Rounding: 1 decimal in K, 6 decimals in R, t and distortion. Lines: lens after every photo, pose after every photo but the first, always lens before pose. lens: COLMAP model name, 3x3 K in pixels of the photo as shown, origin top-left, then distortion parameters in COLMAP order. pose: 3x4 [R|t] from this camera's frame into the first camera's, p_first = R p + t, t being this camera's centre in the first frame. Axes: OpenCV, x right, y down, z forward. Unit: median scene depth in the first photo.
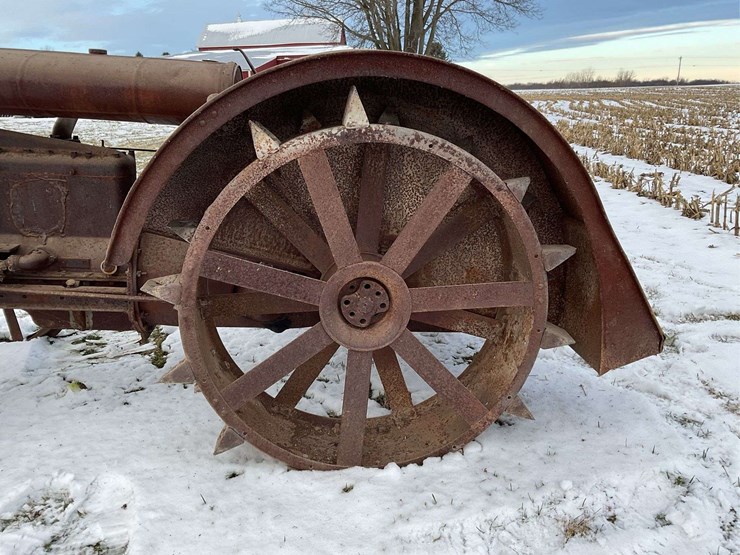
lens RADIAL K [[605.5, 0, 370.0], [0, 605.5, 277.5], [0, 0, 1]] dist [0.089692, -0.172357]
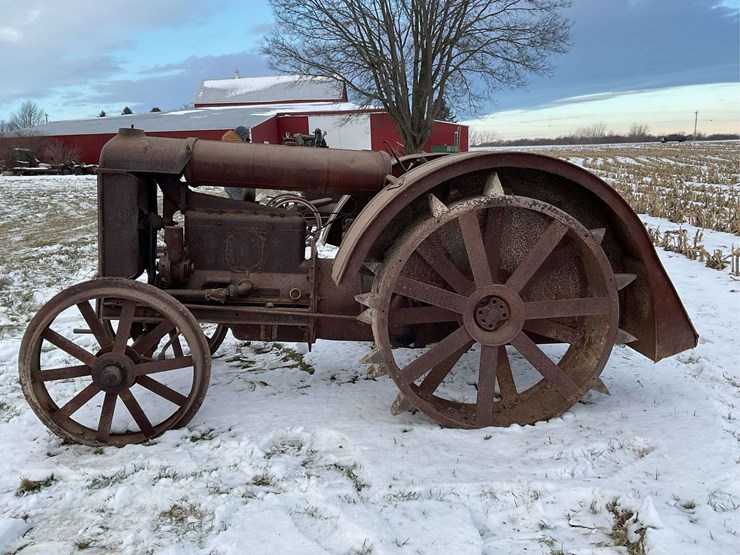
lens RADIAL K [[658.4, 0, 370.0], [0, 658.4, 277.5], [0, 0, 1]] dist [0.122619, -0.263418]
pose [[0.999996, -0.001800, 0.001977, -0.306292], [0.001993, 0.994784, -0.101982, 0.118234], [-0.001784, 0.101986, 0.994784, -0.599888]]
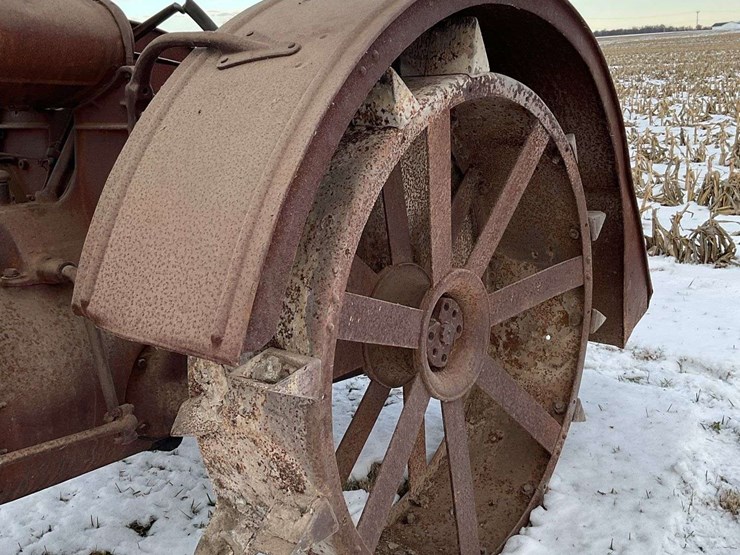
lens RADIAL K [[808.0, 0, 370.0], [0, 808.0, 277.5], [0, 0, 1]] dist [0.145779, -0.327853]
pose [[0.686848, -0.188577, 0.701911, -0.704026], [0.231208, 0.972276, 0.034968, -0.069630], [-0.689045, 0.138269, 0.711406, 0.383105]]
